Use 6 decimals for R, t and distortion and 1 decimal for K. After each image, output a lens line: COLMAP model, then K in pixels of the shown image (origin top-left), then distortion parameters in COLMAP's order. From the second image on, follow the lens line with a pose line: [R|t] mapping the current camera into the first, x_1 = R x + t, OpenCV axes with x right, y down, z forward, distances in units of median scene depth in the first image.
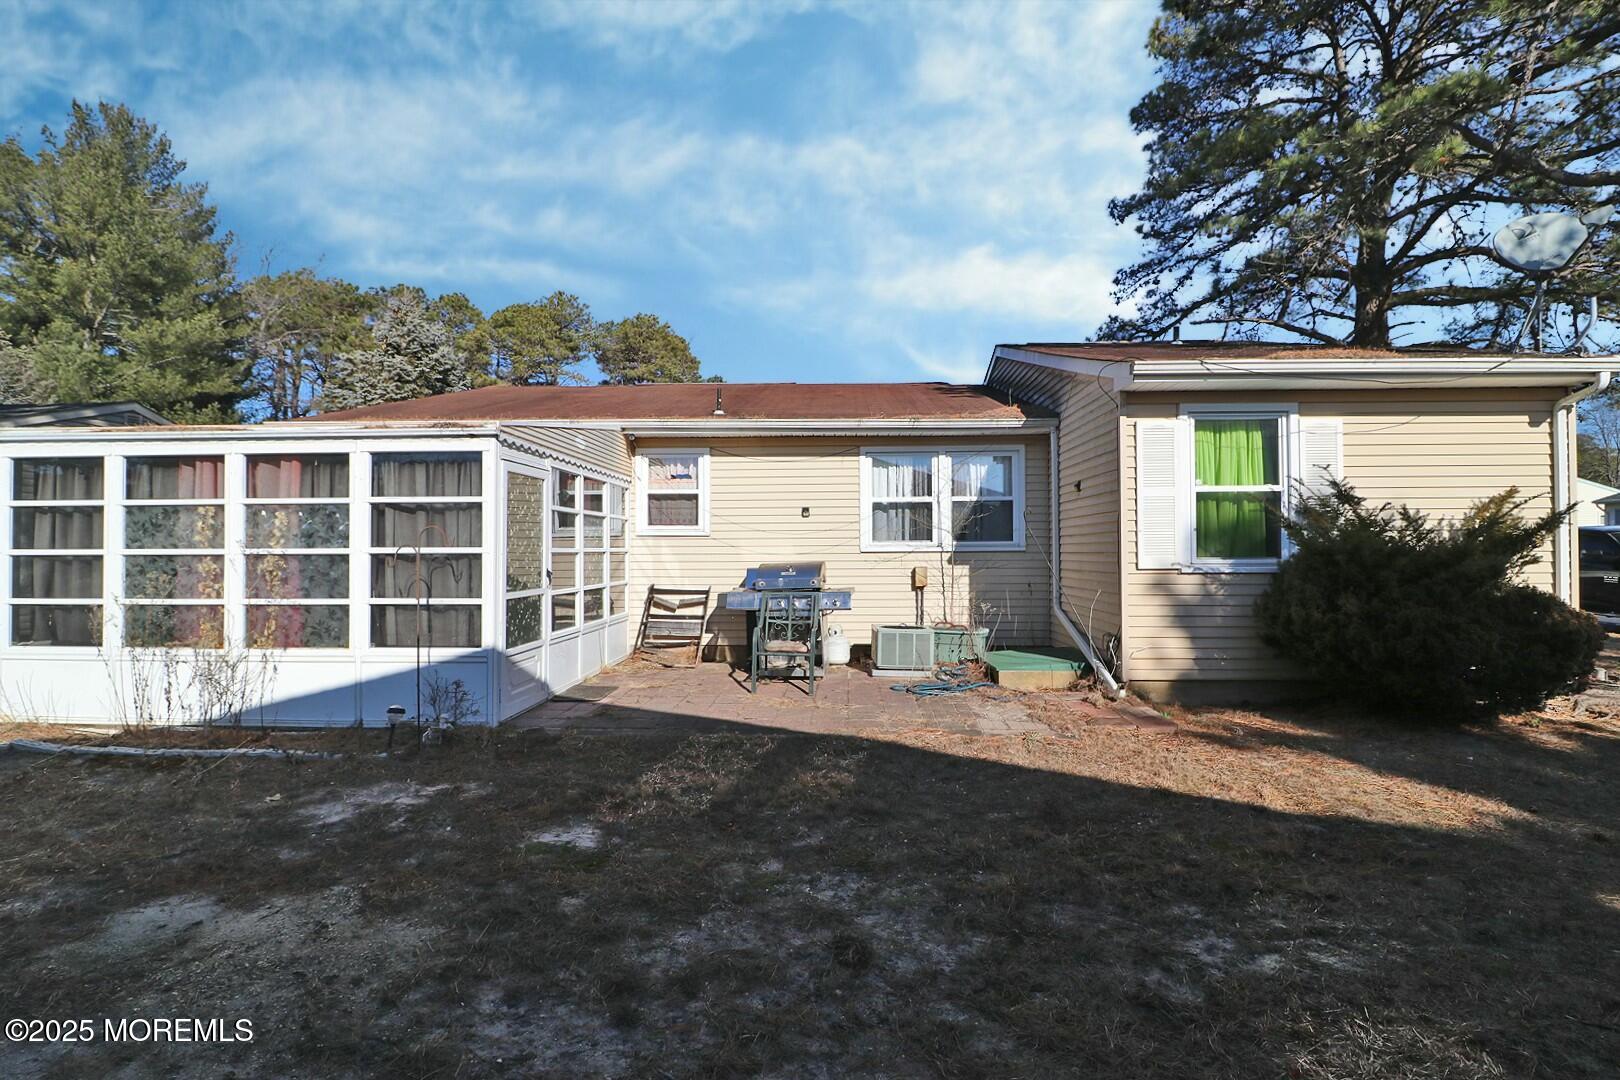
lens RADIAL K [[759.3, 0, 810.0], [0, 759.3, 540.0], [0, 0, 1]] dist [0.001653, -0.015885]
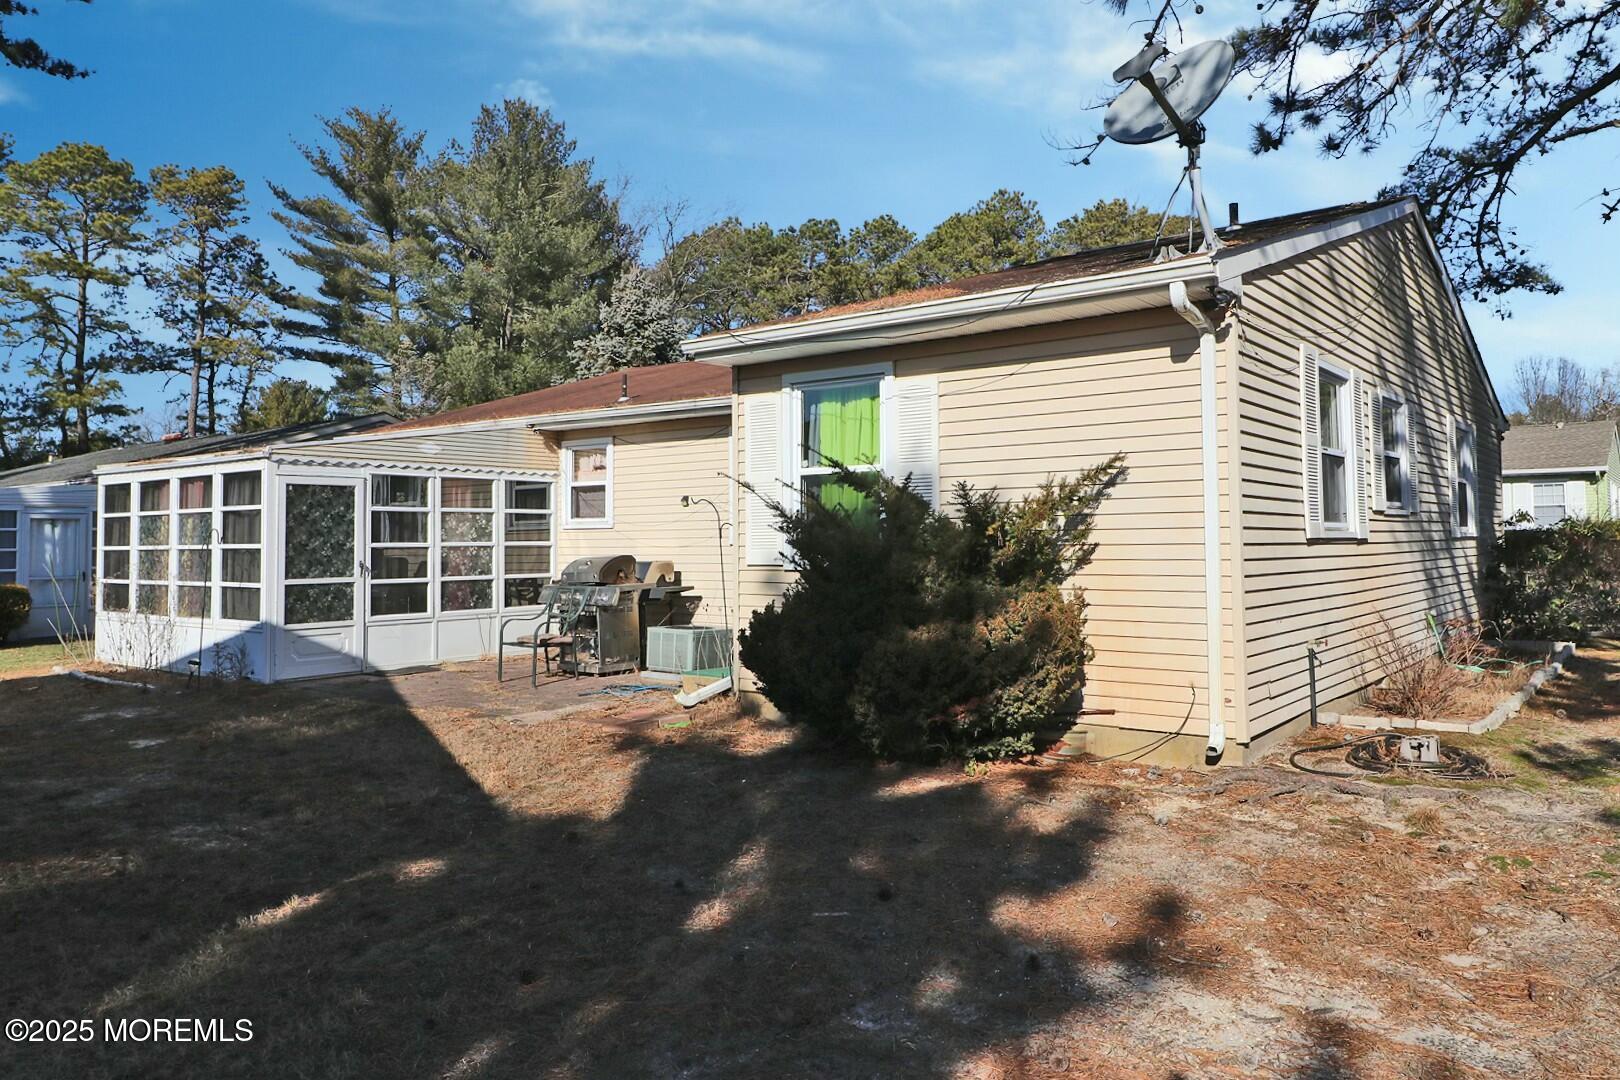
lens RADIAL K [[1119.9, 0, 806.6], [0, 1119.9, 487.4], [0, 0, 1]] dist [0.005691, -0.002327]
pose [[0.817655, -0.031951, -0.574822, 0.885424], [0.014590, 0.999288, -0.034791, -0.004123], [0.575524, 0.020061, 0.817539, -0.021165]]
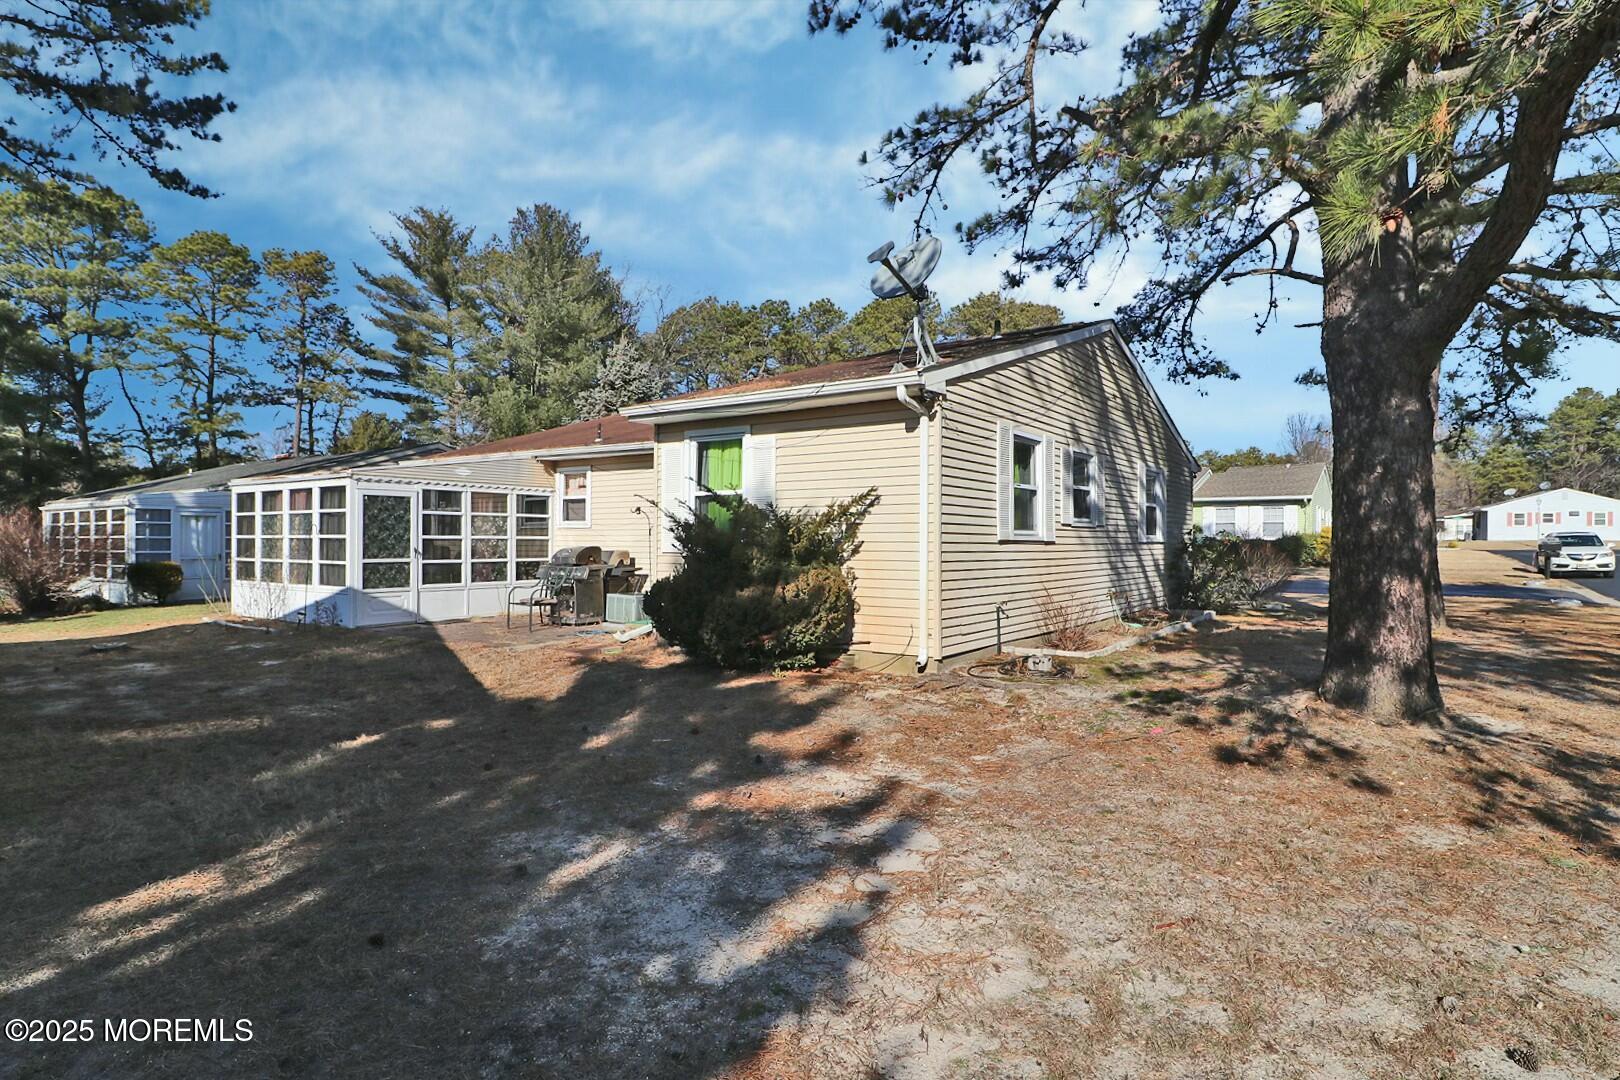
lens RADIAL K [[847.8, 0, 810.0], [0, 847.8, 540.0], [0, 0, 1]] dist [0.002389, -0.009379]
pose [[0.842057, 0.006662, -0.539348, 1.065969], [-0.000124, 0.999926, 0.012159, -0.002465], [0.539389, -0.010172, 0.841995, -0.112964]]
